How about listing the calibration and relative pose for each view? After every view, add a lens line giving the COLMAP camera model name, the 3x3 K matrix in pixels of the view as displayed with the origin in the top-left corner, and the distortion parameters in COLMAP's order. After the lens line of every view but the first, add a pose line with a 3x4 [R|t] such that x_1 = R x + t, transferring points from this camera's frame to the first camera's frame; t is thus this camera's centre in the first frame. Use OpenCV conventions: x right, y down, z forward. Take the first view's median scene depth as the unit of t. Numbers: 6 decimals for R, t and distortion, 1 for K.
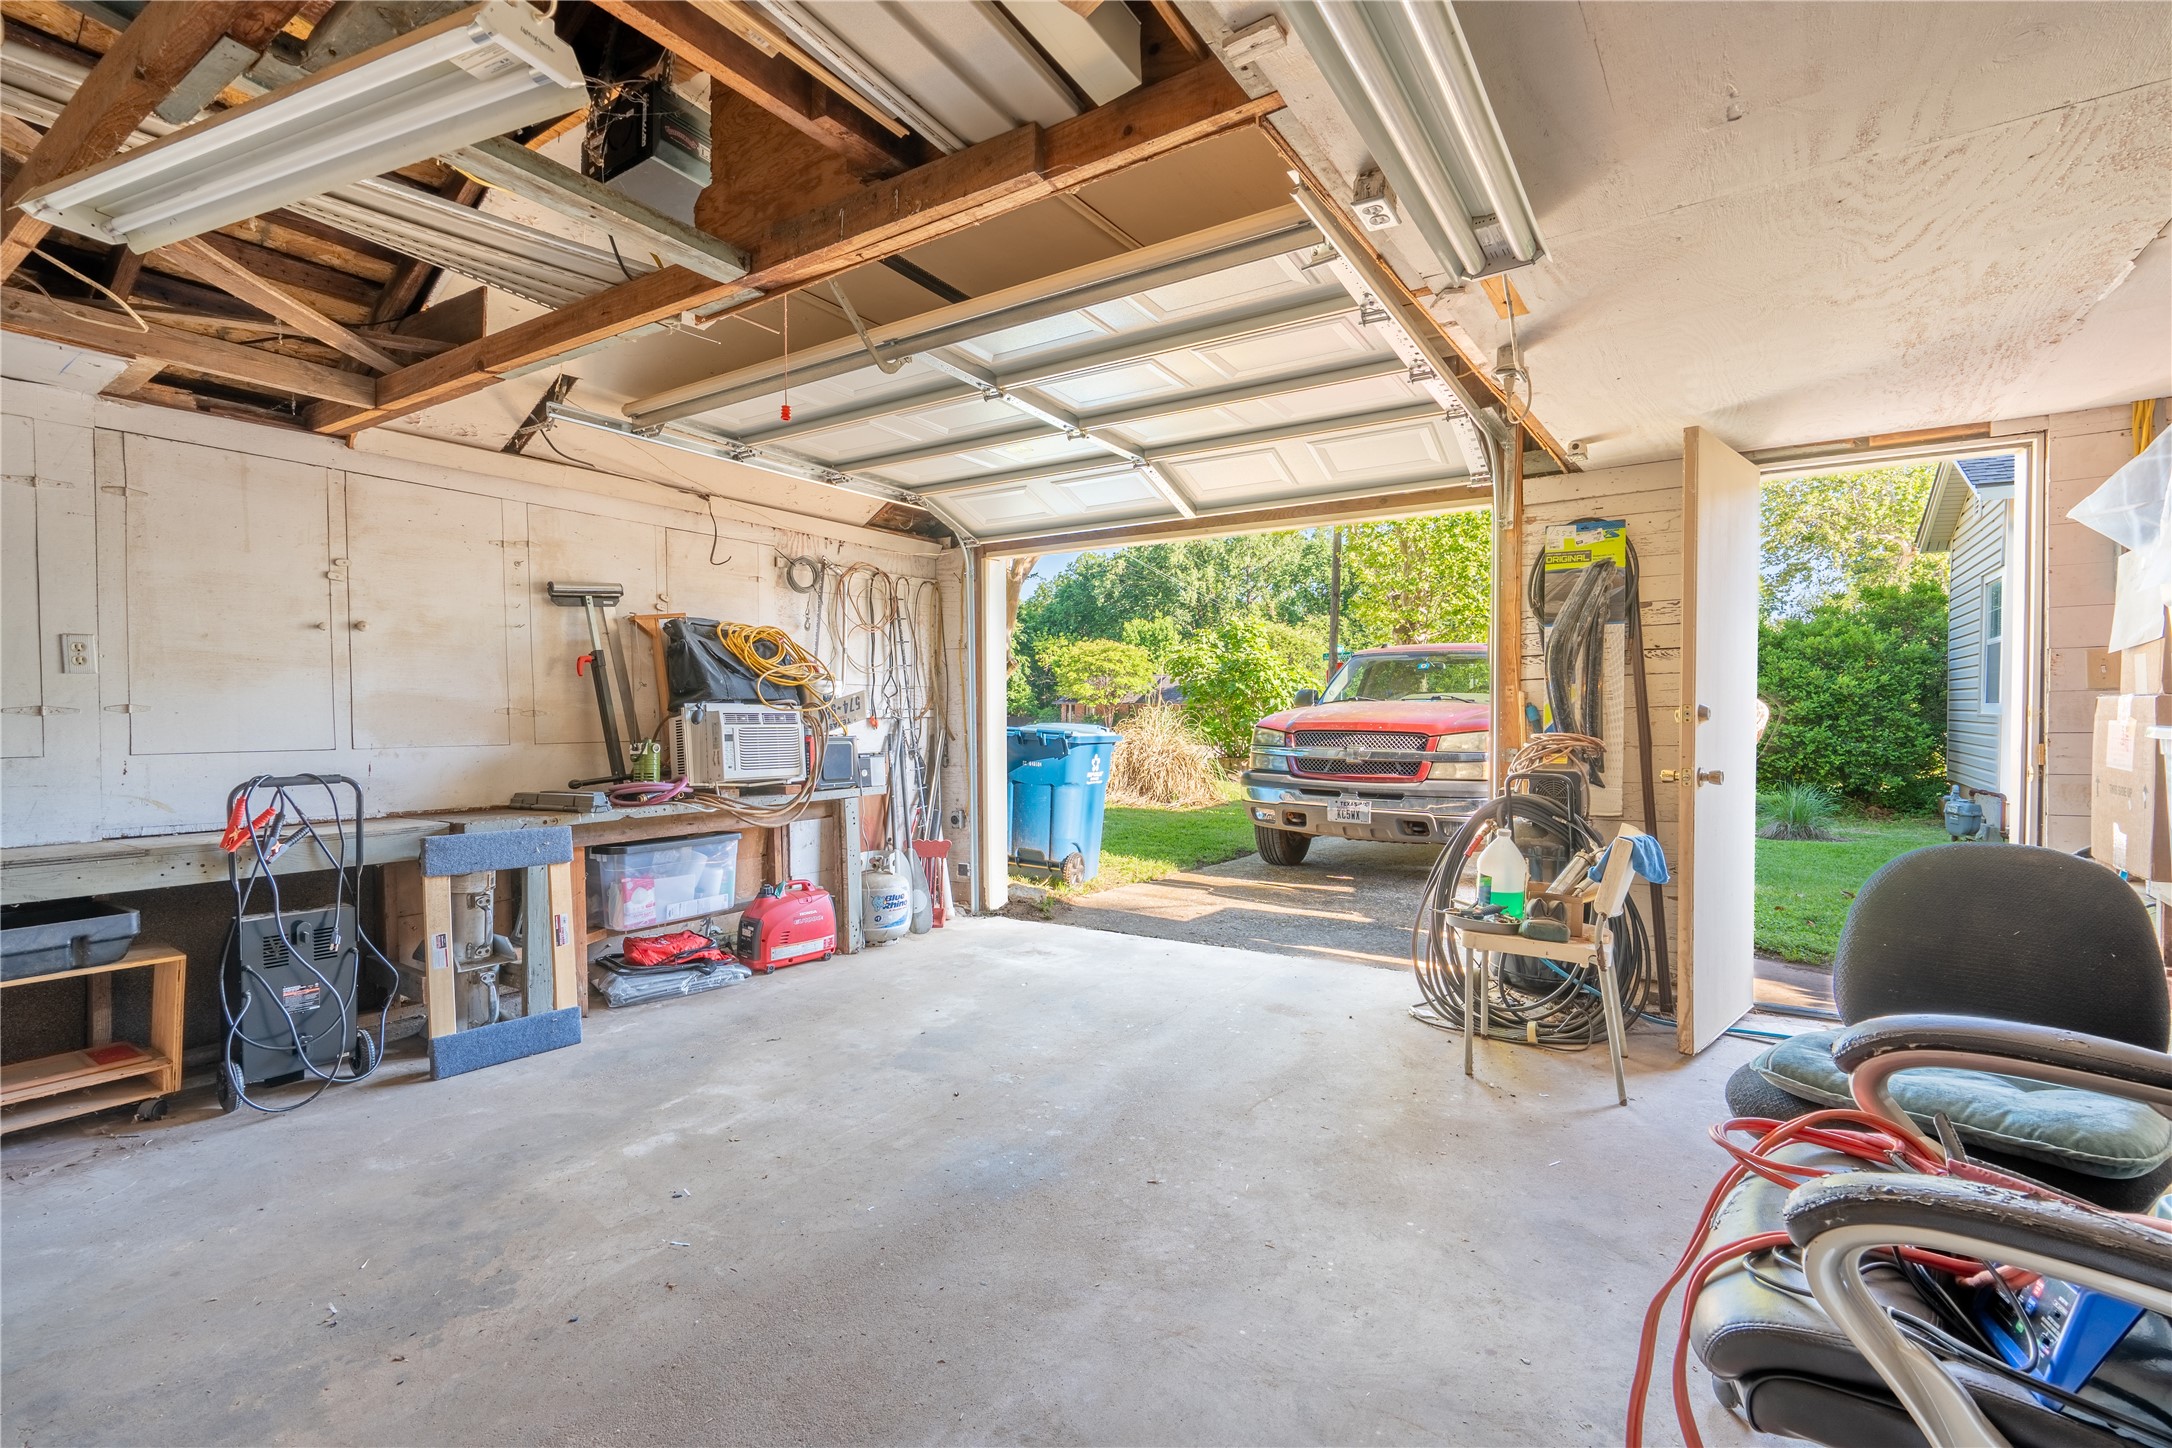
lens RADIAL K [[973.6, 0, 1078.6], [0, 973.6, 720.8], [0, 0, 1]] dist [-0.005717, 0.001284]
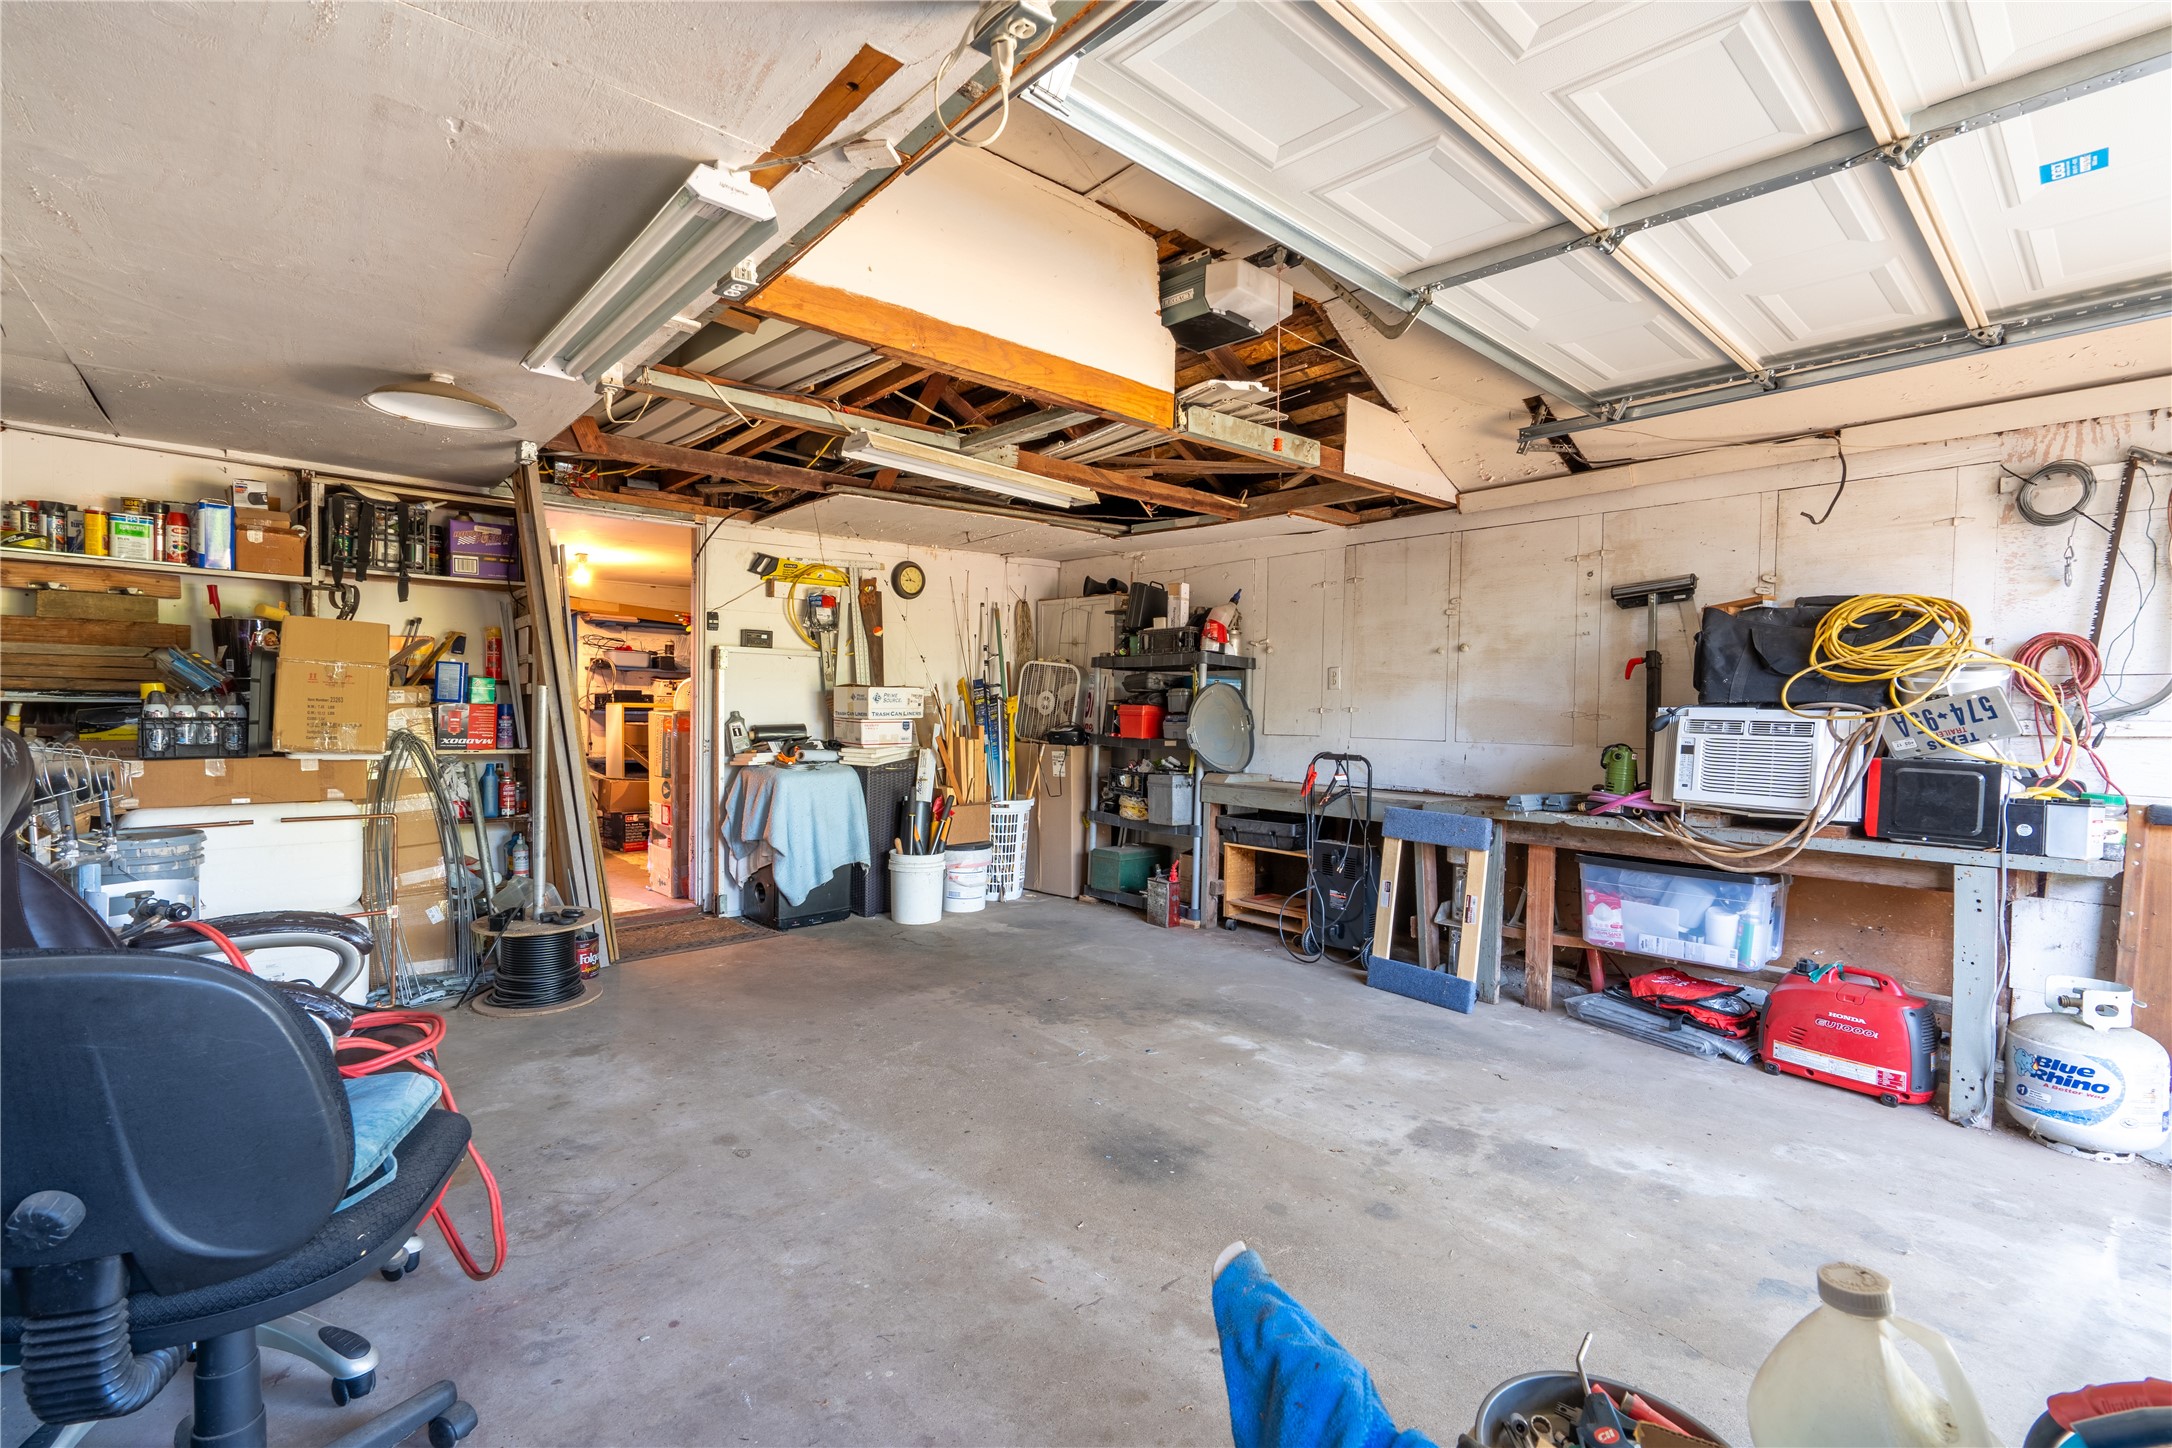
lens RADIAL K [[973.6, 0, 1078.6], [0, 973.6, 721.5], [0, 0, 1]] dist [-0.005717, 0.001284]
pose [[-0.260584, 0.010625, -0.965393, 0.645831], [-0.024164, 0.999554, 0.017524, -0.008819], [0.965149, 0.027894, -0.260211, 0.830823]]
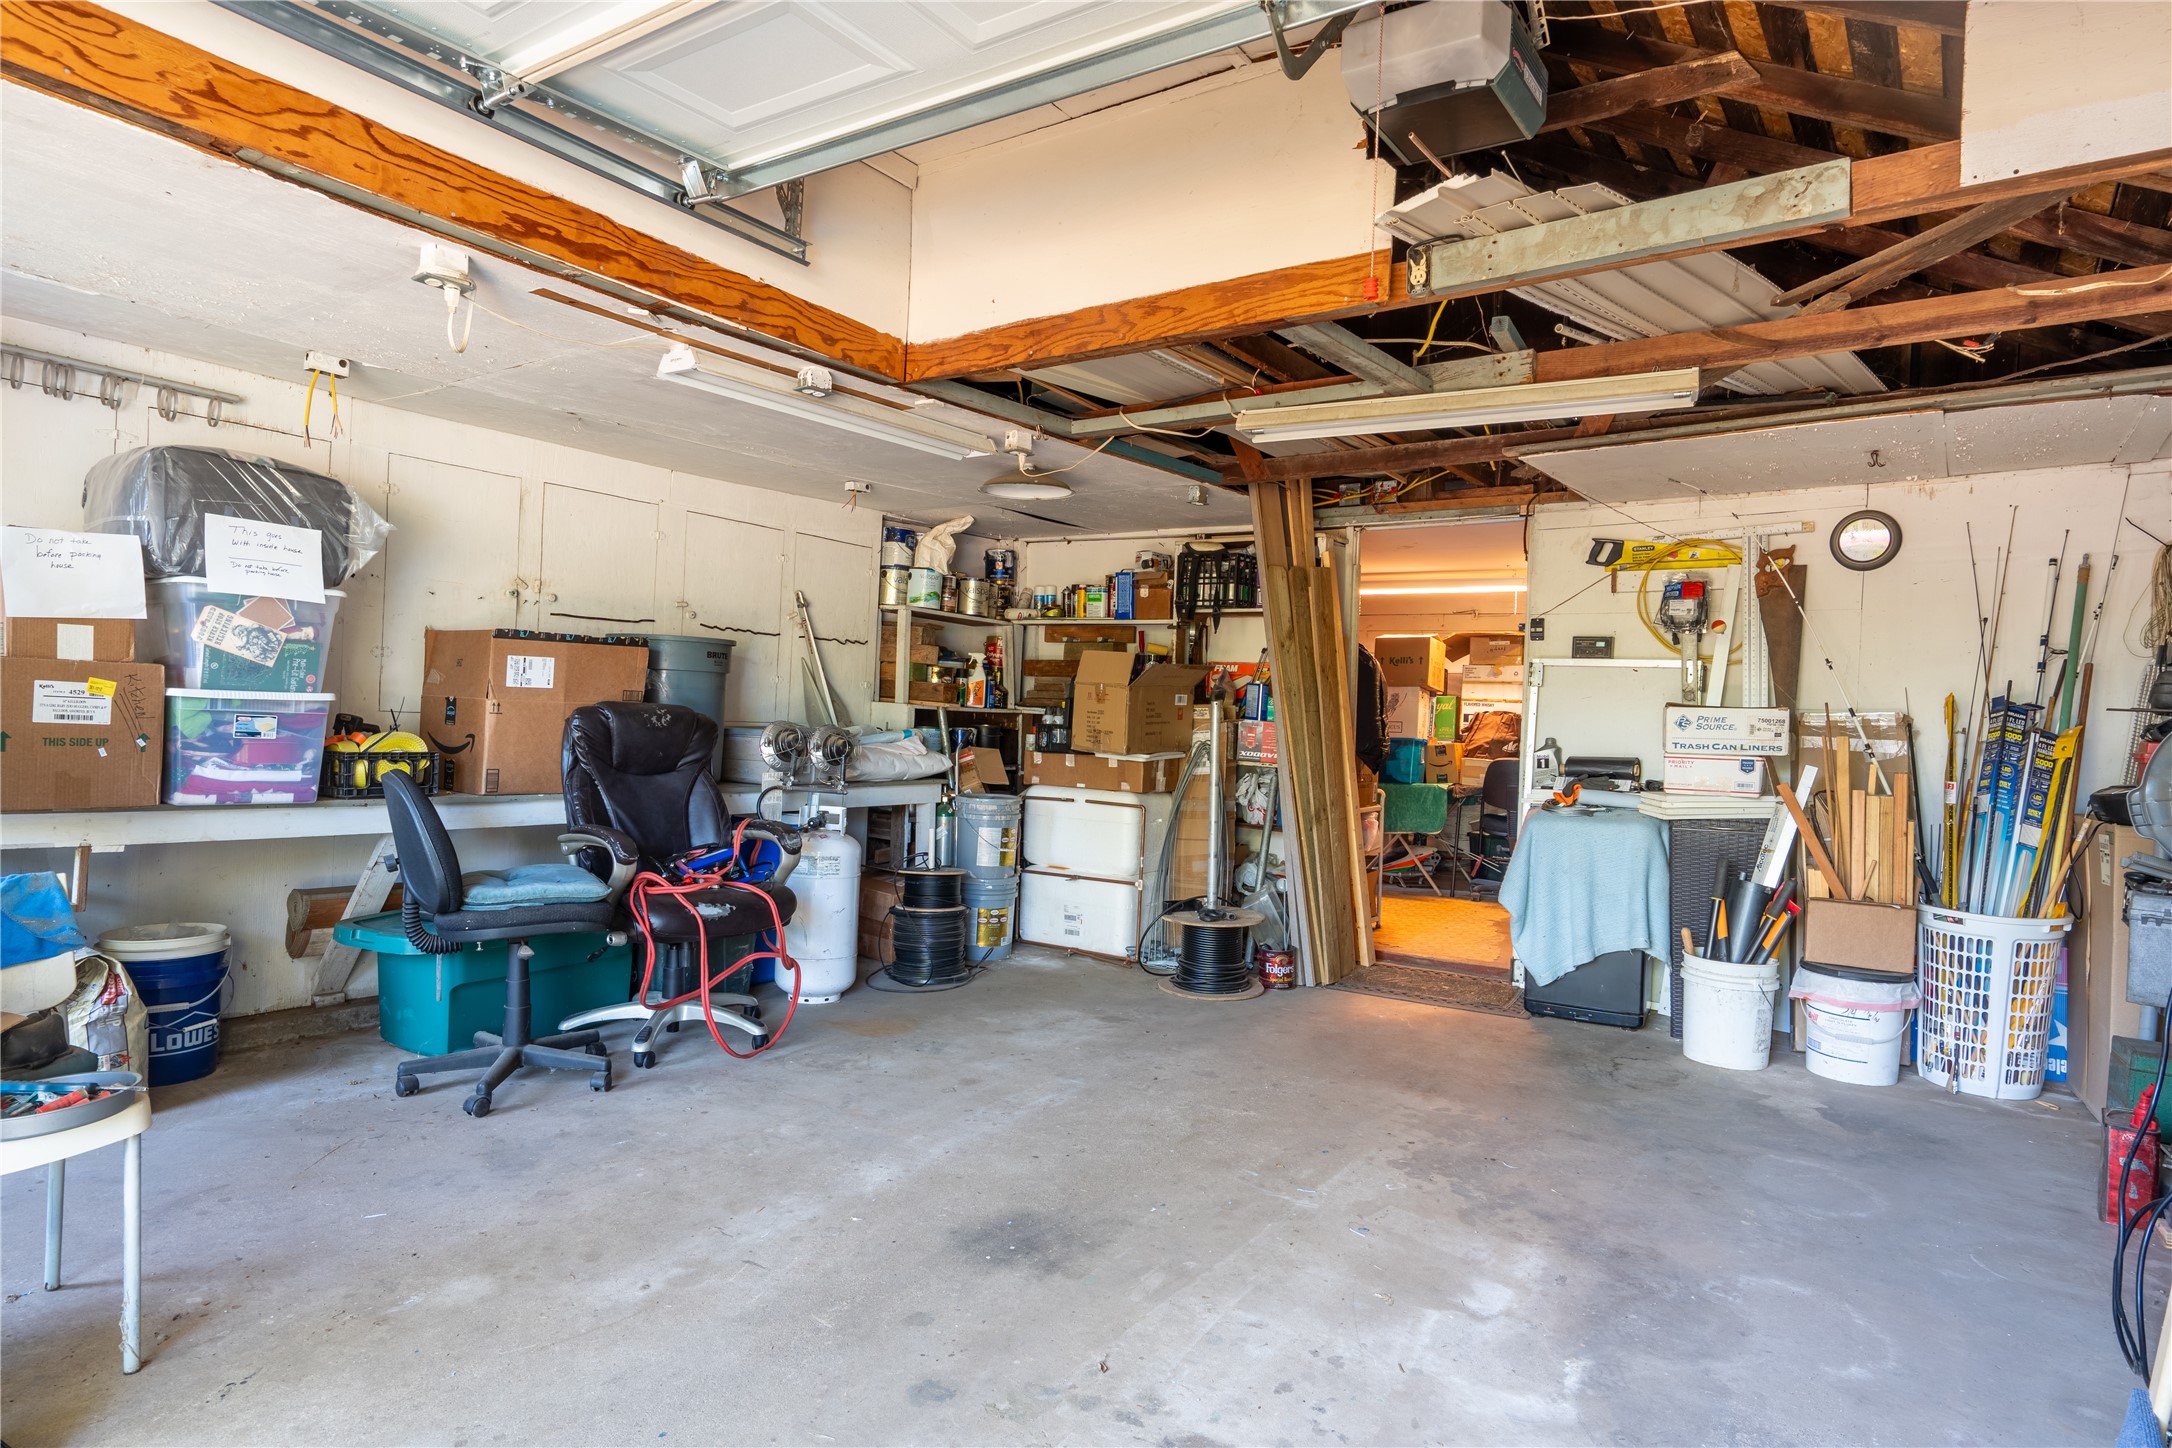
lens RADIAL K [[1192.7, 0, 1076.8], [0, 1192.7, 719.3], [0, 0, 1]] dist [0.001934, 0.002371]
pose [[-0.999105, -0.037965, 0.018643, -0.090333], [-0.037659, 0.999154, 0.016522, -0.011385], [-0.019255, 0.015805, -0.999690, 1.427862]]
